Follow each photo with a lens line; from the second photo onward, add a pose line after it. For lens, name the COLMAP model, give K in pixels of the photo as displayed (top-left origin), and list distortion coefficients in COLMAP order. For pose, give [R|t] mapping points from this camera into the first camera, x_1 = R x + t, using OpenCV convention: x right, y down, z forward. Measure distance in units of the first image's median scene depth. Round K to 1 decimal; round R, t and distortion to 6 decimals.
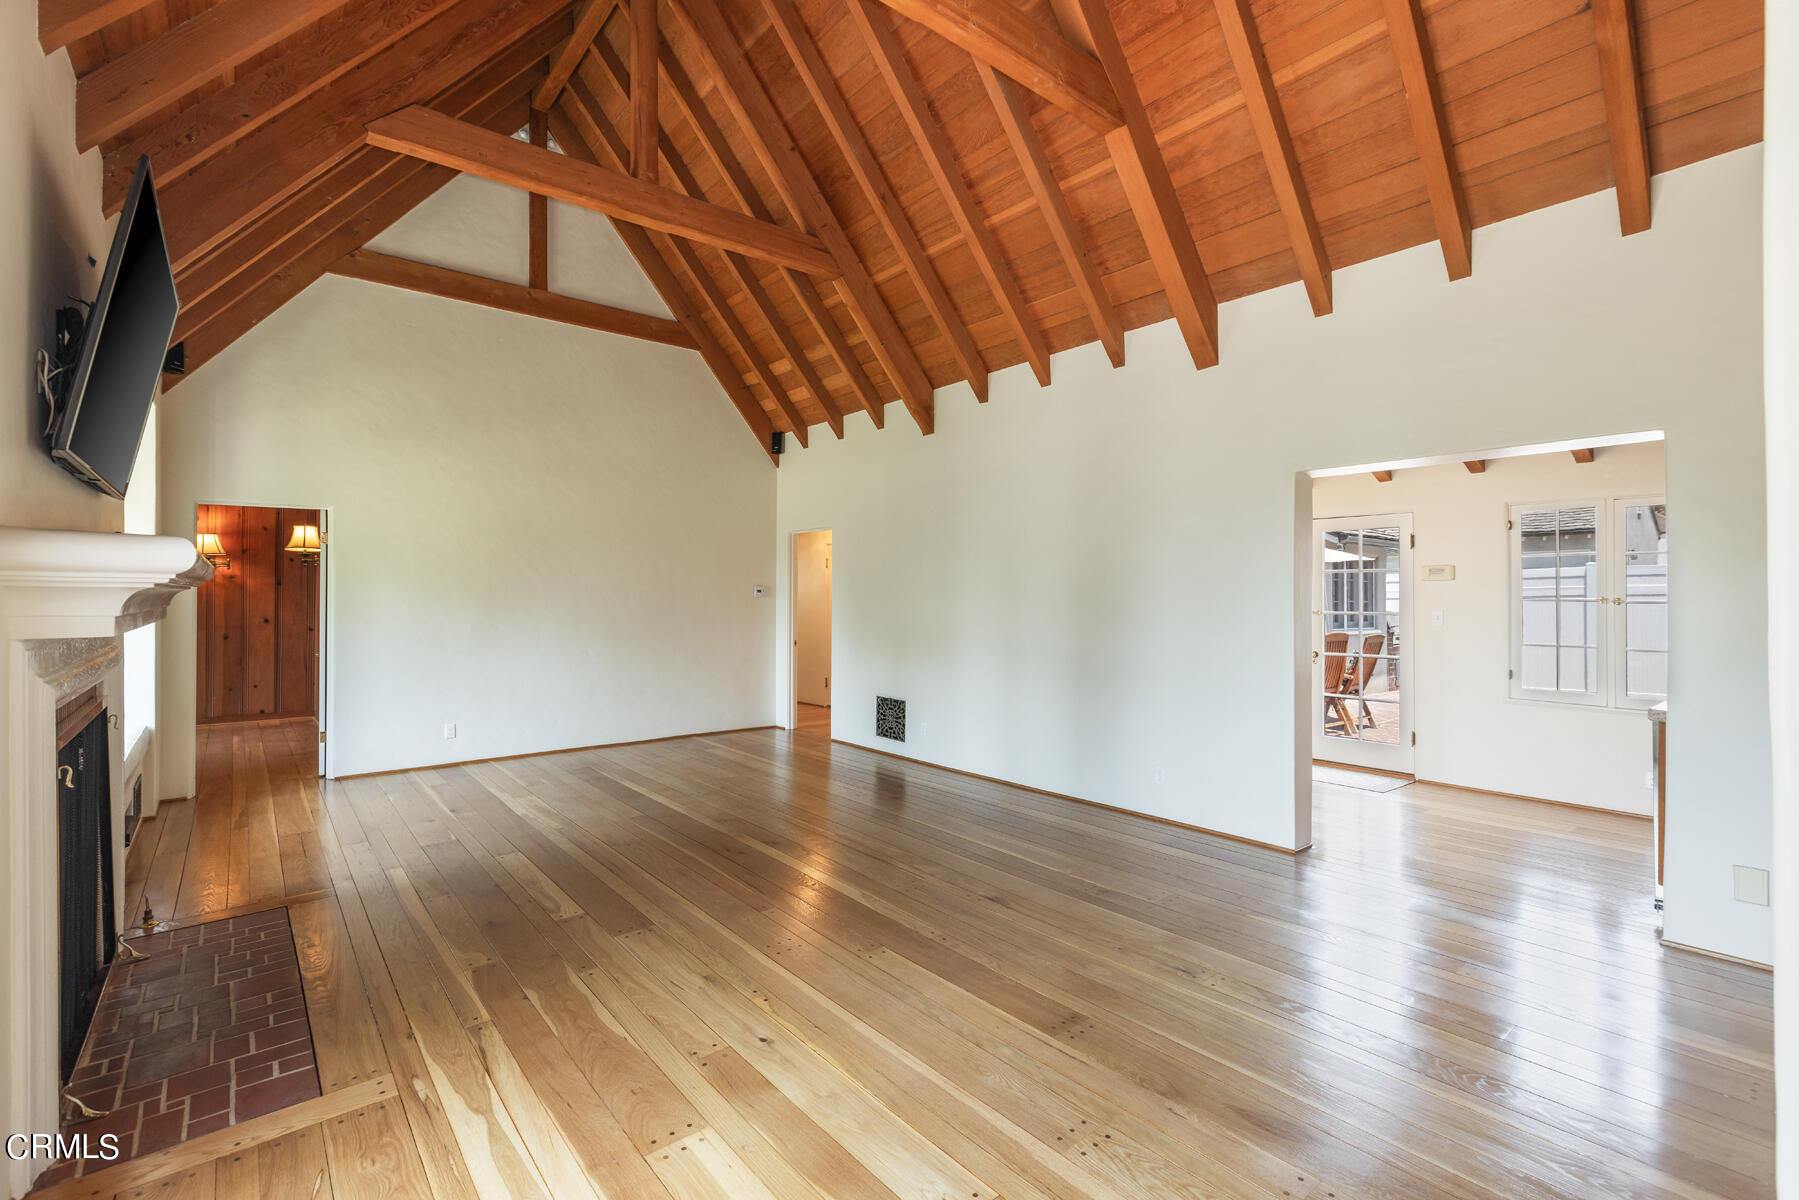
lens RADIAL K [[811.4, 0, 895.3], [0, 811.4, 596.2], [0, 0, 1]] dist [0.001841, 0.000137]
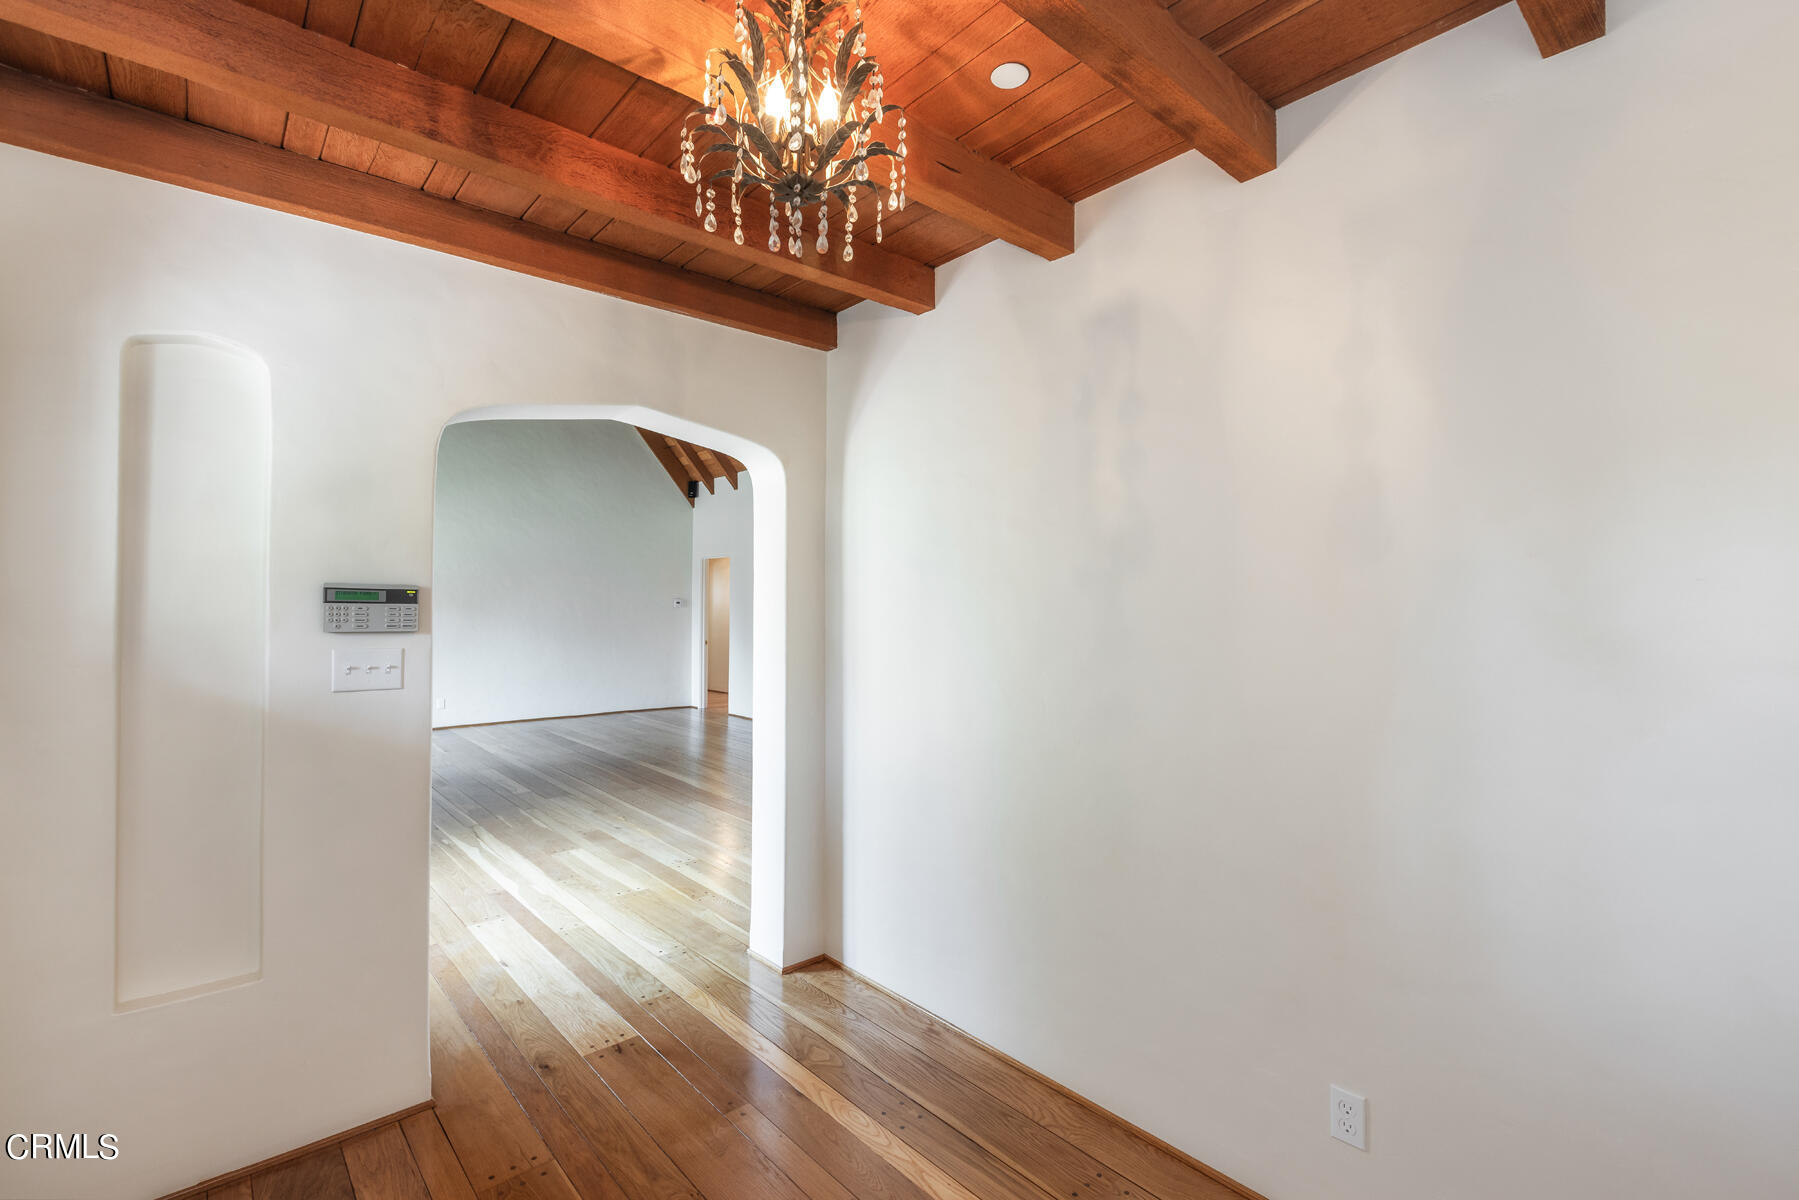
lens RADIAL K [[811.4, 0, 903.1], [0, 811.4, 616.1], [0, 0, 1]] dist [0.001841, 0.000137]
pose [[0.999302, 0.004648, 0.037078, 0.210879], [-0.005078, 0.999921, 0.011490, -0.002705], [-0.037022, -0.011670, 0.999246, -0.462624]]
